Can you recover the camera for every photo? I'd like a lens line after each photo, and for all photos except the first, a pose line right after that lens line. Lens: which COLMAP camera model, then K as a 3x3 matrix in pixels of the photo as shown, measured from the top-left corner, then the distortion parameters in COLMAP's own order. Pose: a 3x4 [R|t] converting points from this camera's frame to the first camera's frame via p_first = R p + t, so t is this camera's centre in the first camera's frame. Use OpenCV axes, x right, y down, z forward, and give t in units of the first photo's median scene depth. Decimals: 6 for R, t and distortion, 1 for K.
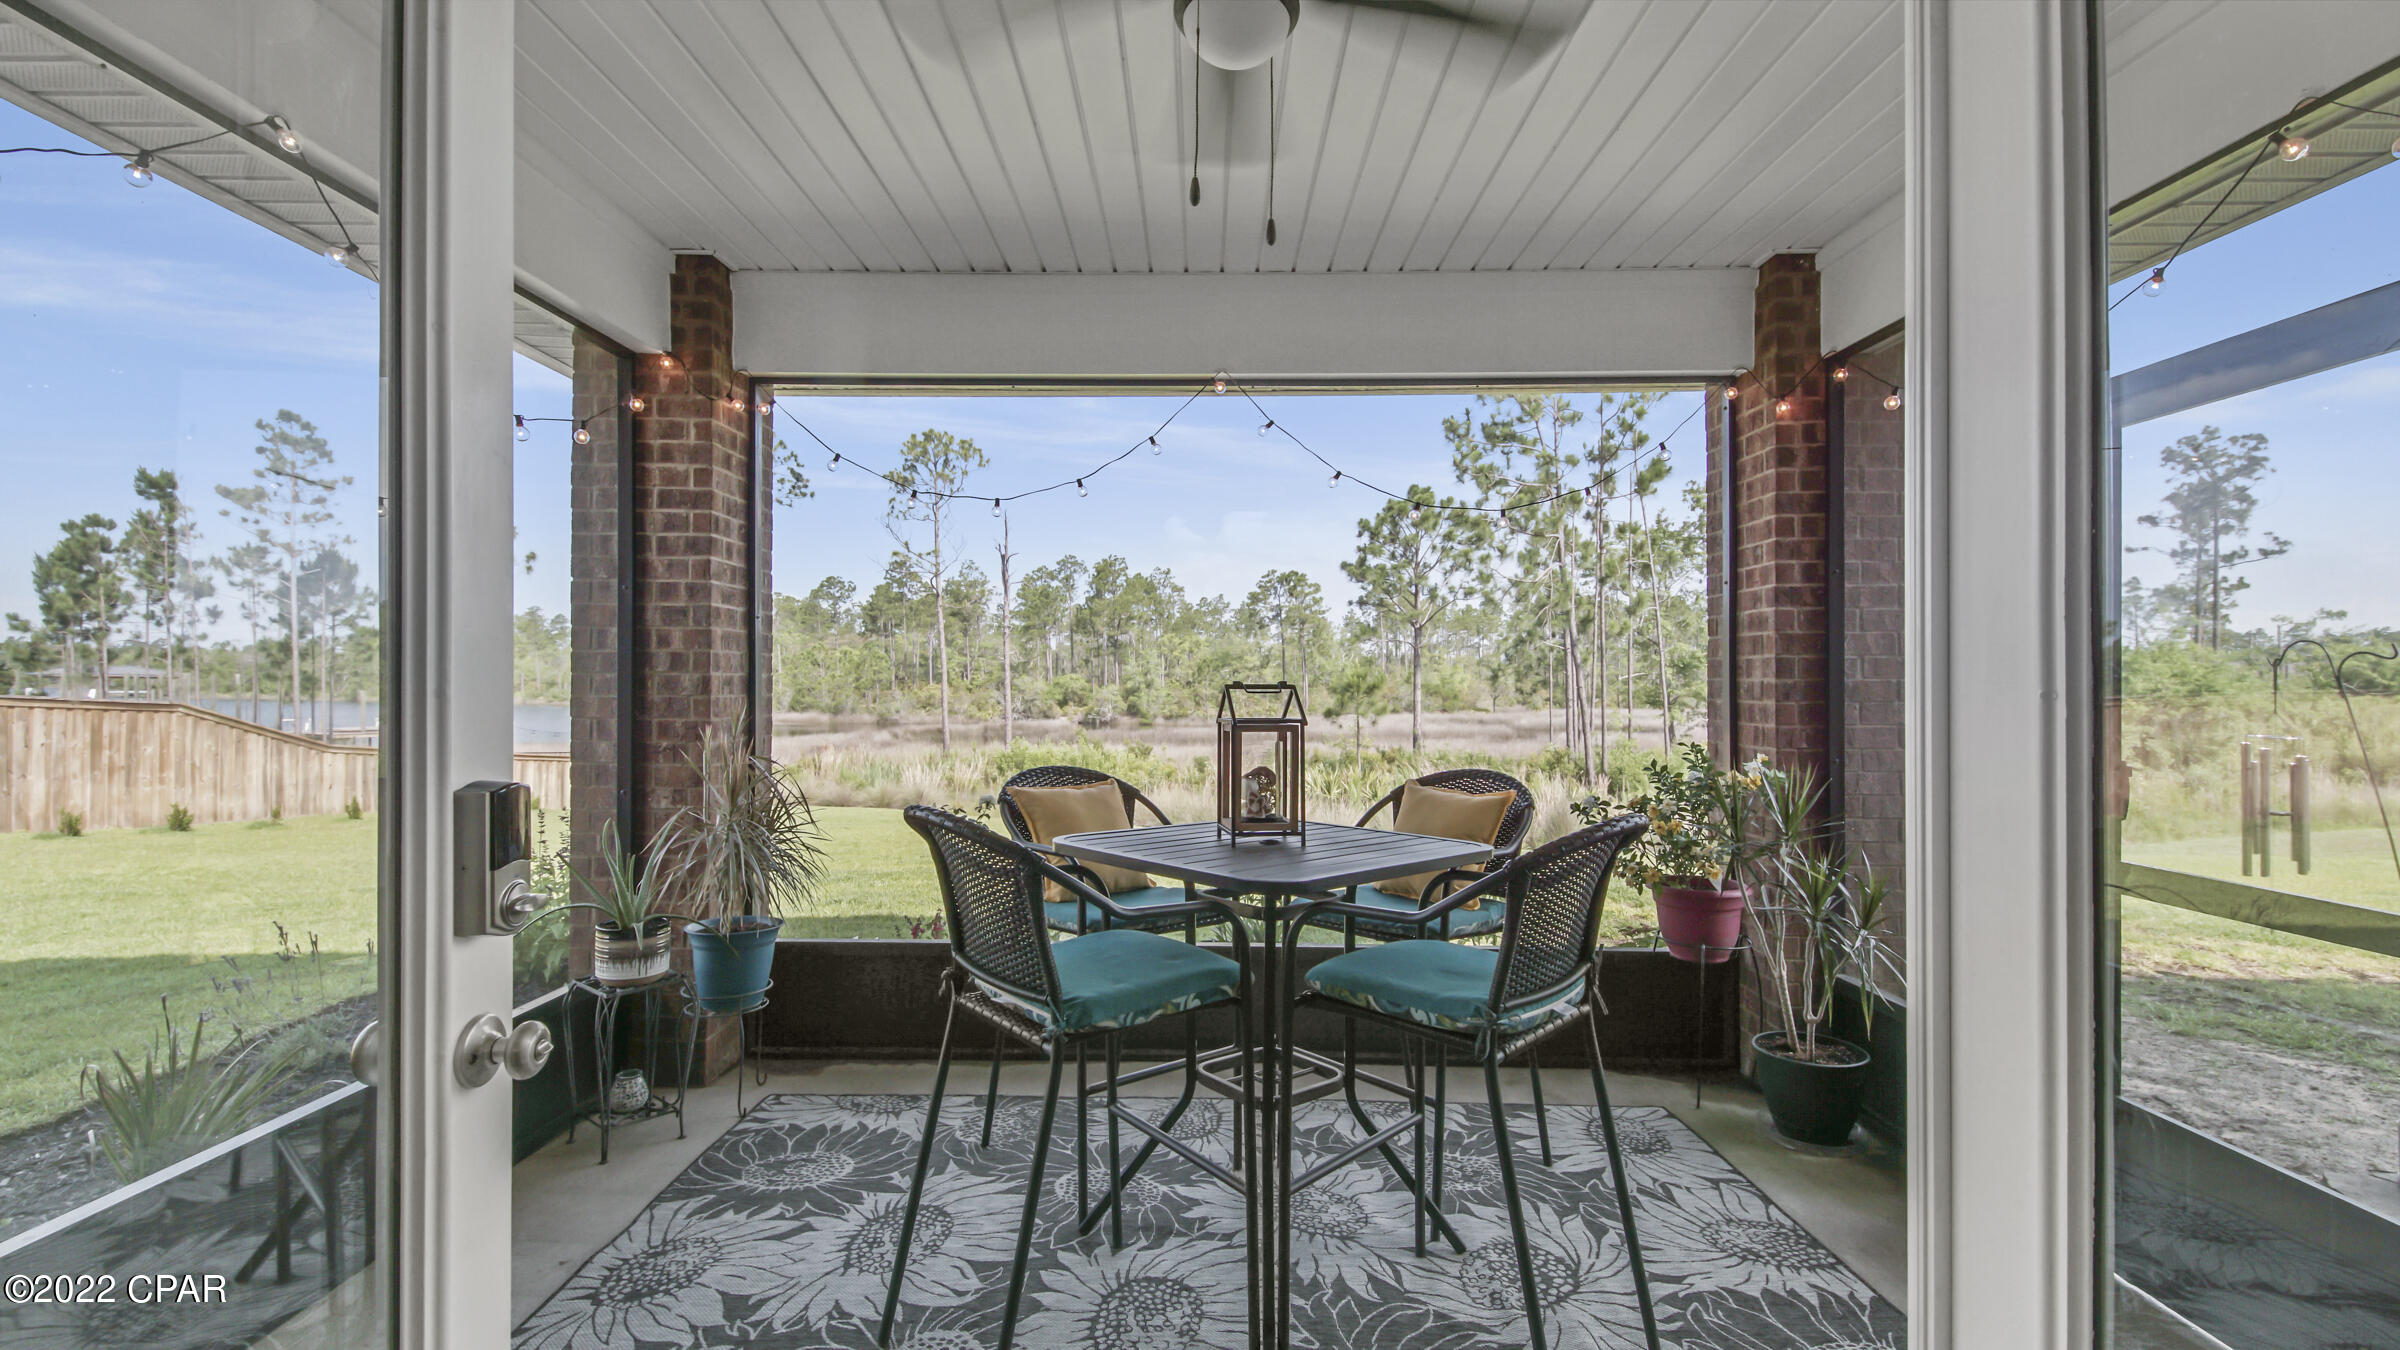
lens RADIAL K [[1047.8, 0, 1186.9], [0, 1047.8, 670.1], [0, 0, 1]] dist [0.036667, -0.022985]
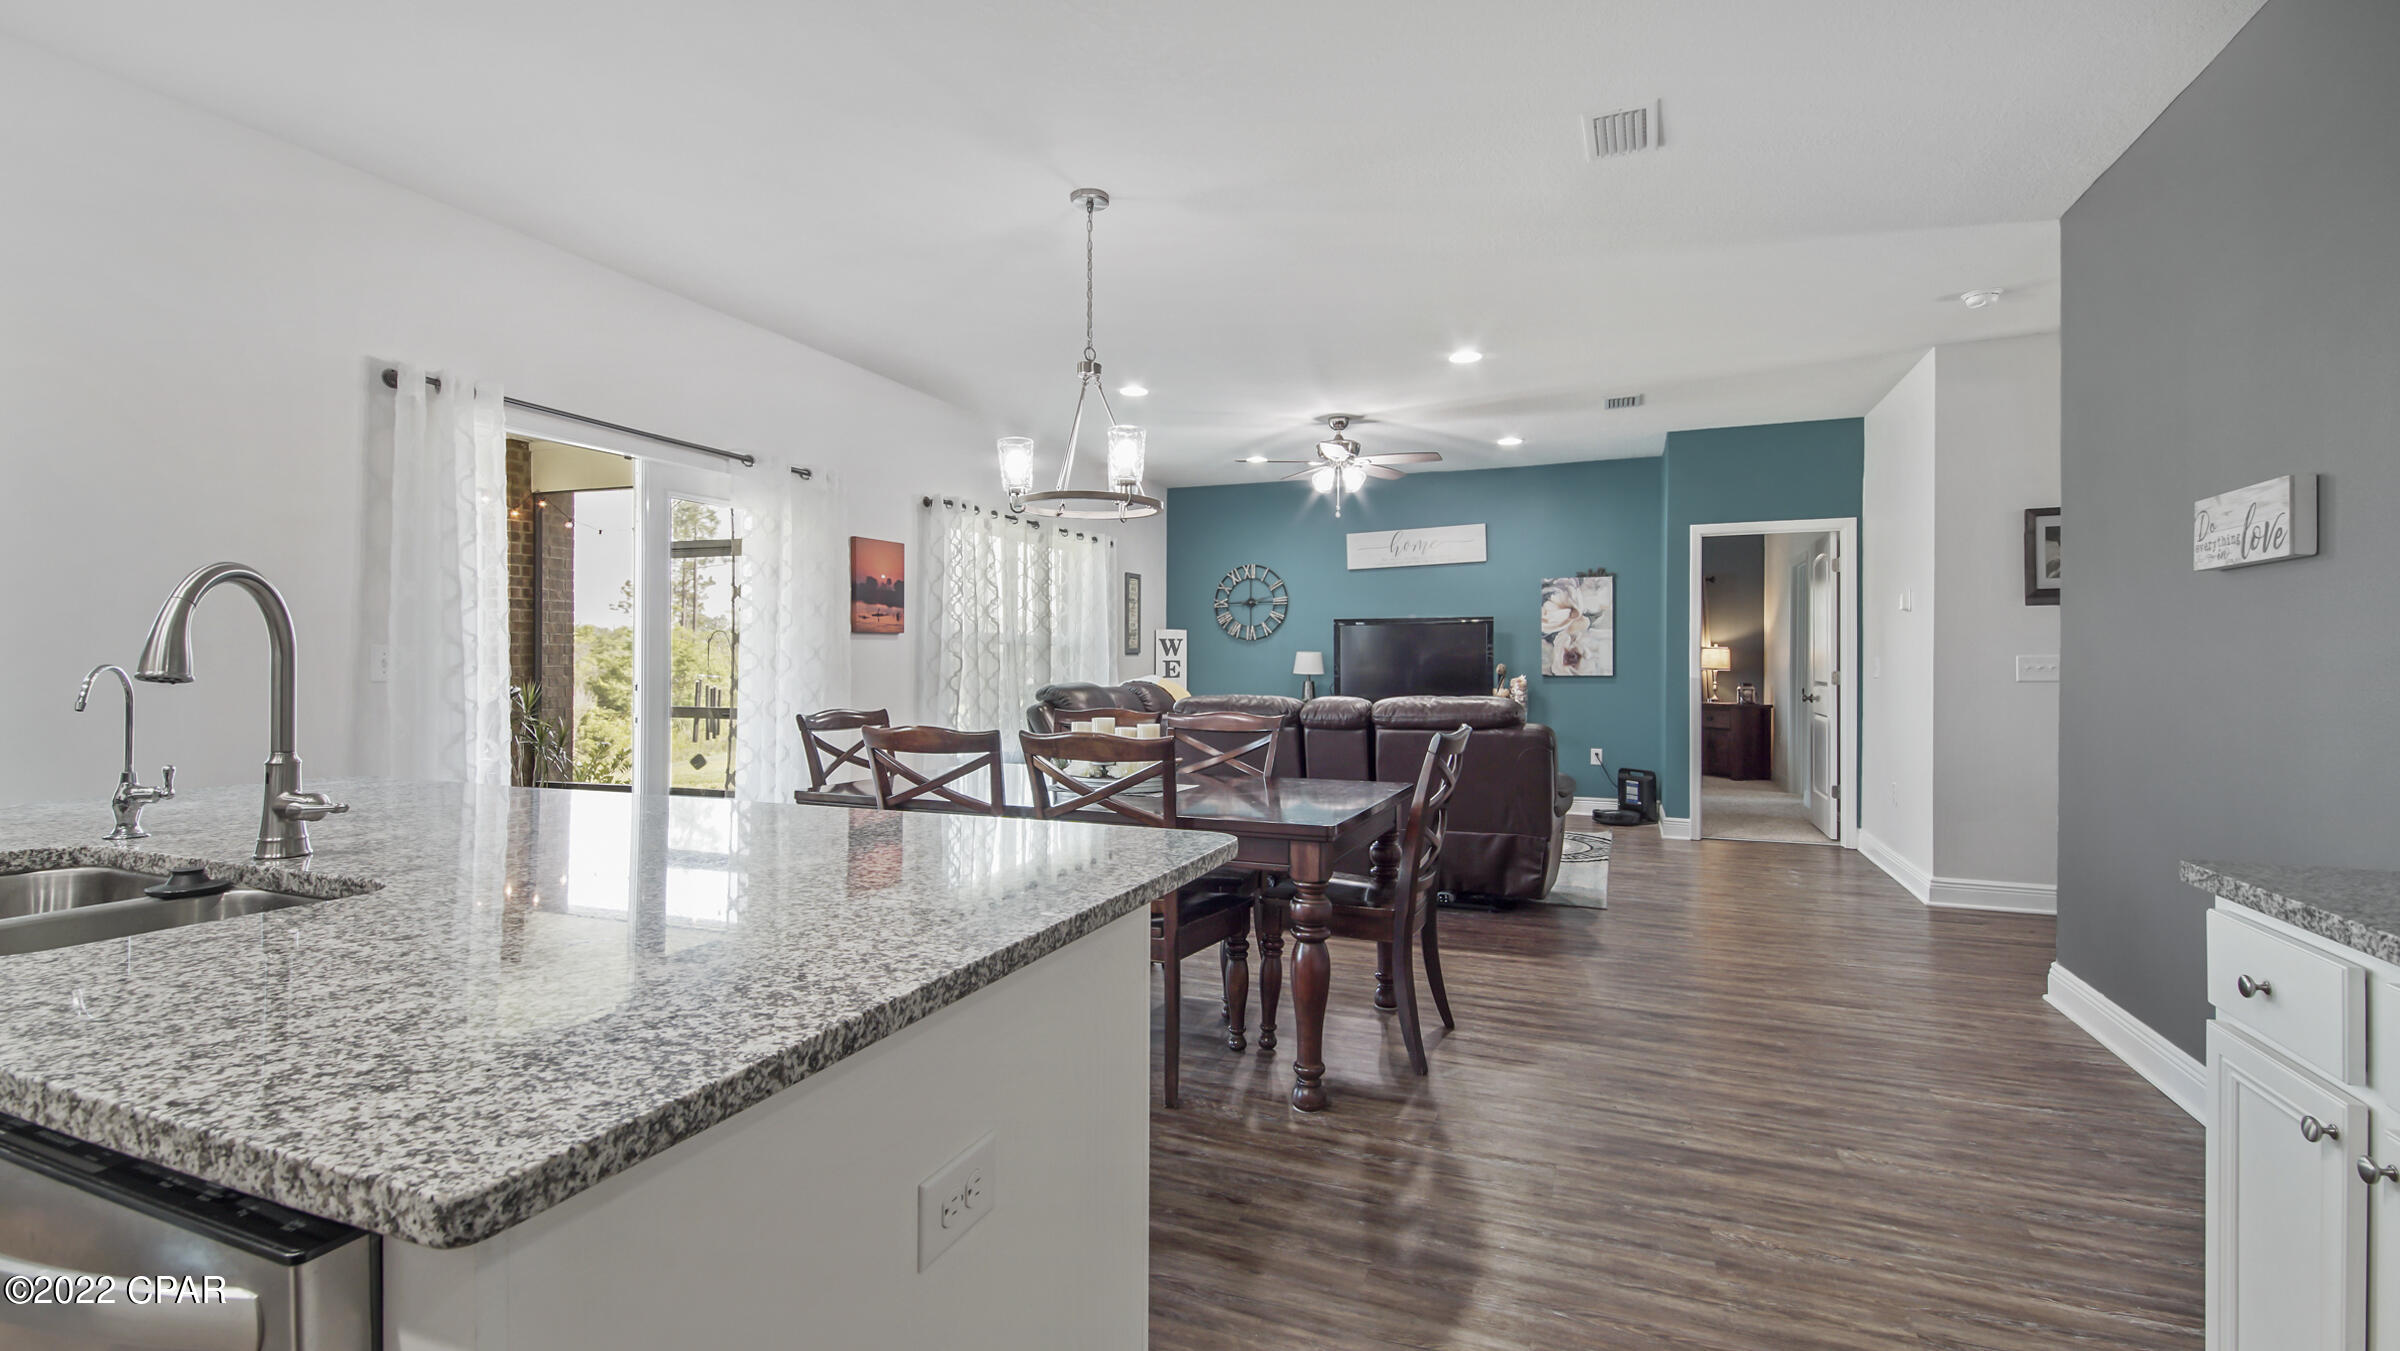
lens RADIAL K [[1047.8, 0, 1186.9], [0, 1047.8, 670.6], [0, 0, 1]] dist [0.036667, -0.022985]
pose [[0.357704, -0.009808, 0.933784, -0.102116], [-0.015574, 0.999743, 0.016467, 0.000854], [-0.933705, -0.020433, 0.357459, -0.110499]]
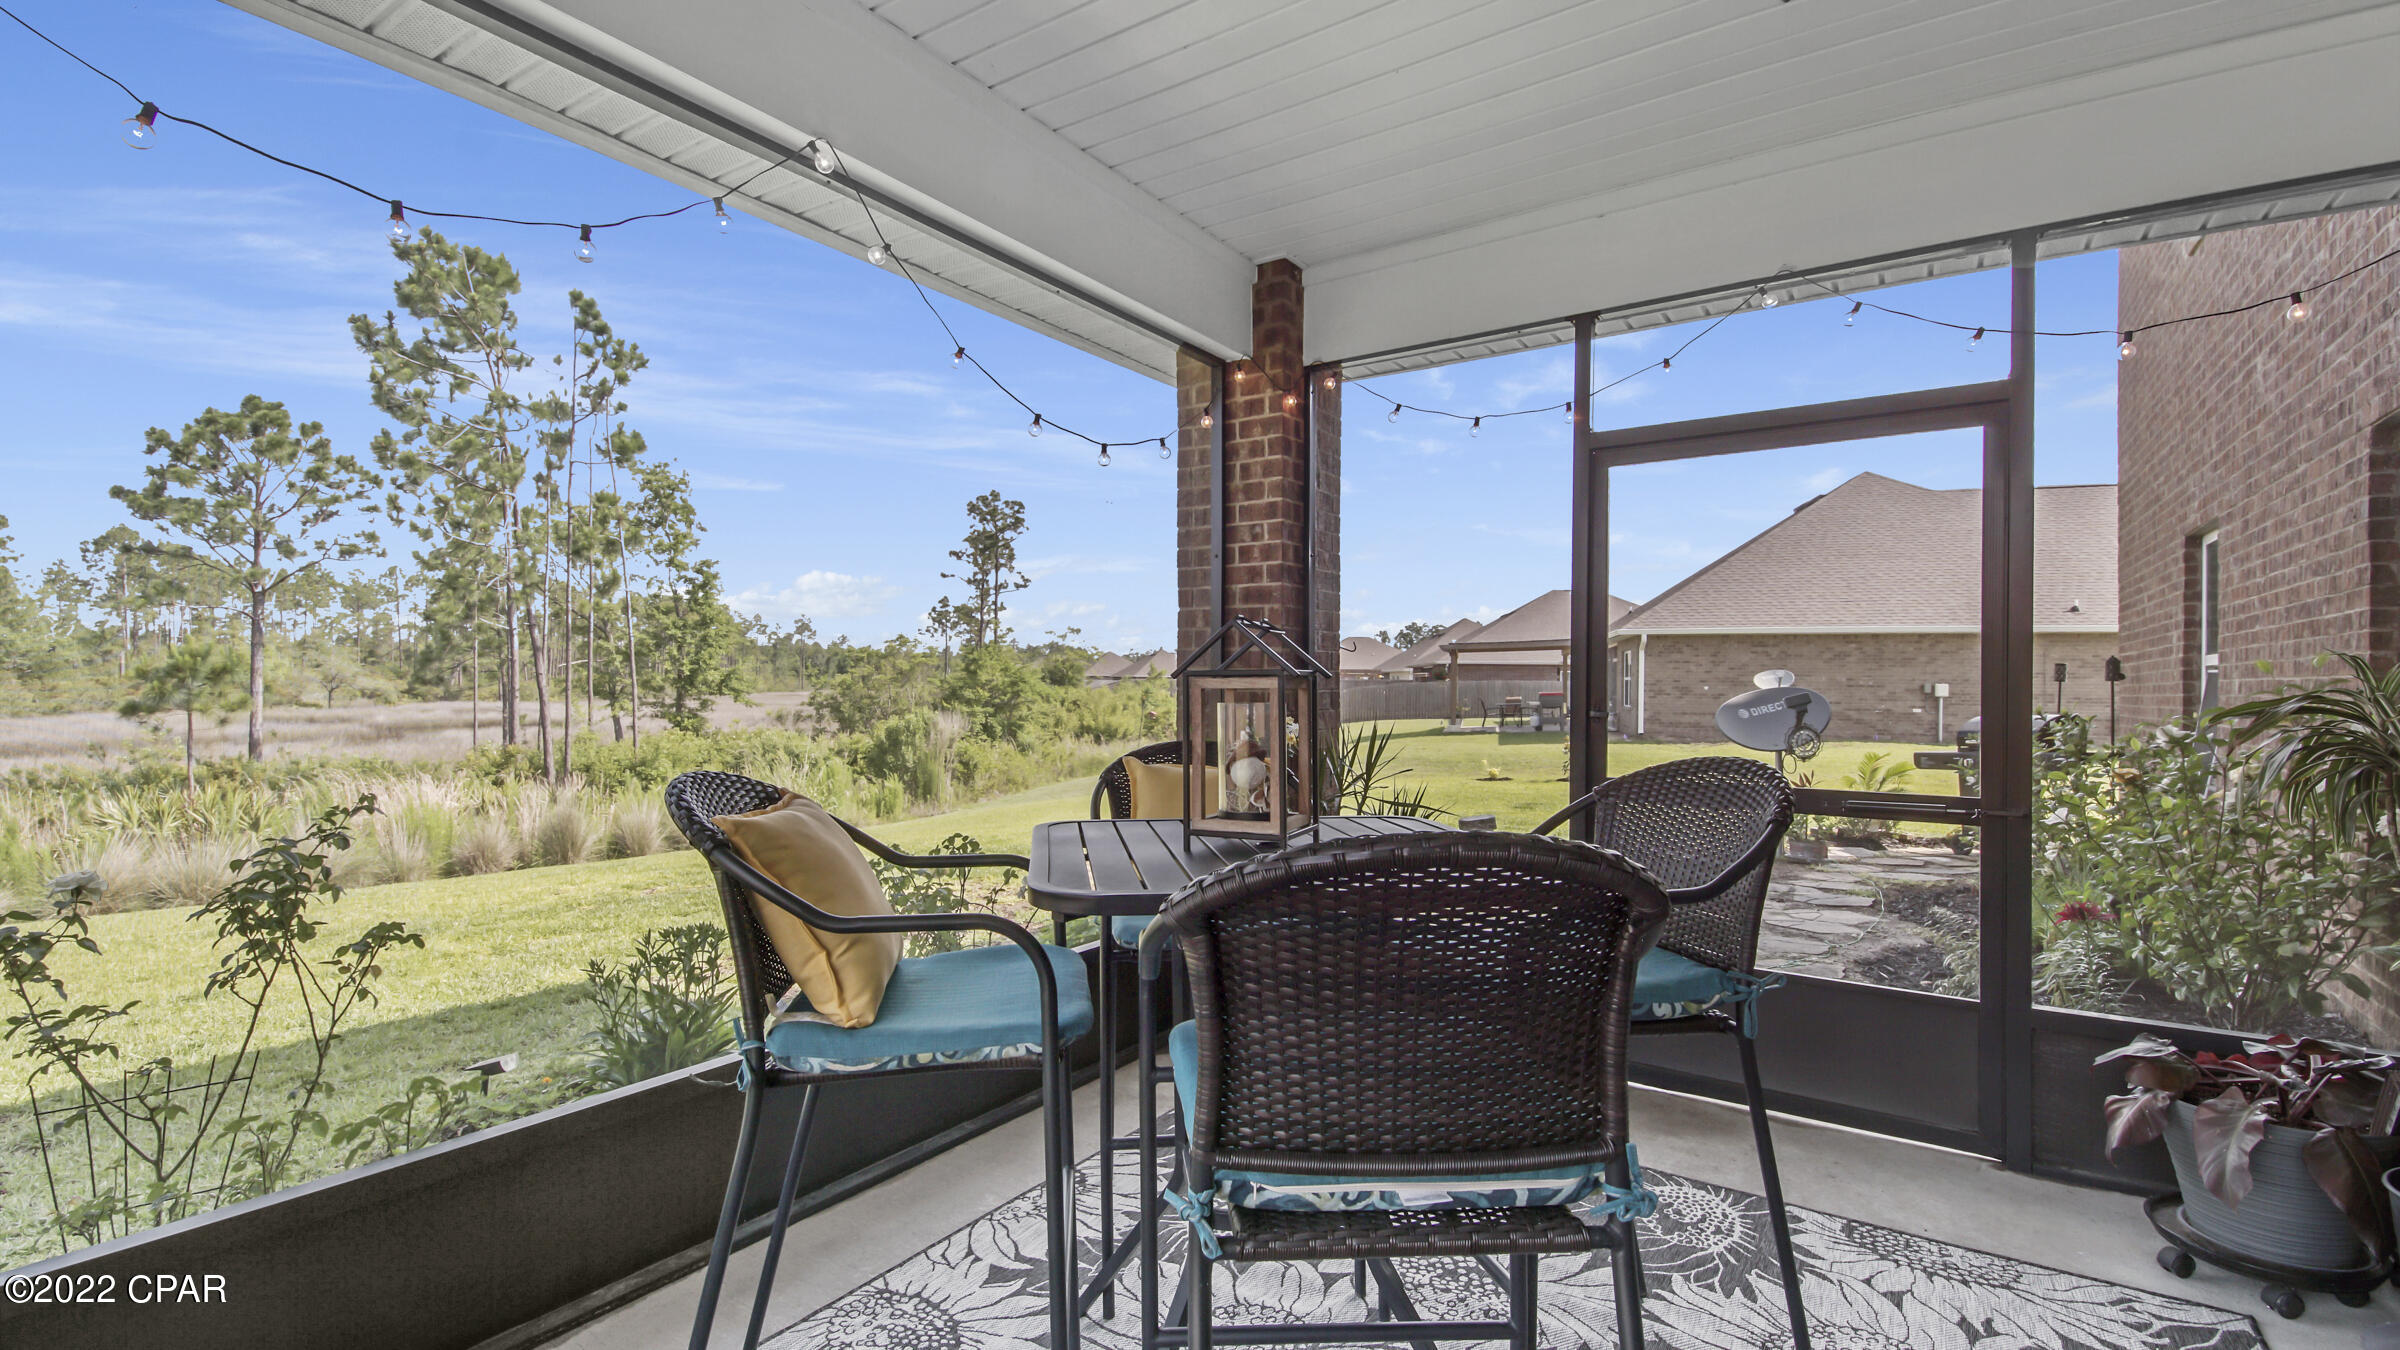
lens RADIAL K [[1047.8, 0, 1186.9], [0, 1047.8, 670.1], [0, 0, 1]] dist [0.036667, -0.022985]
pose [[0.548450, 0.014441, 0.836058, -0.044699], [-0.020182, 0.999788, -0.004030, 0.004171], [-0.835940, -0.014663, 0.548626, 0.054201]]
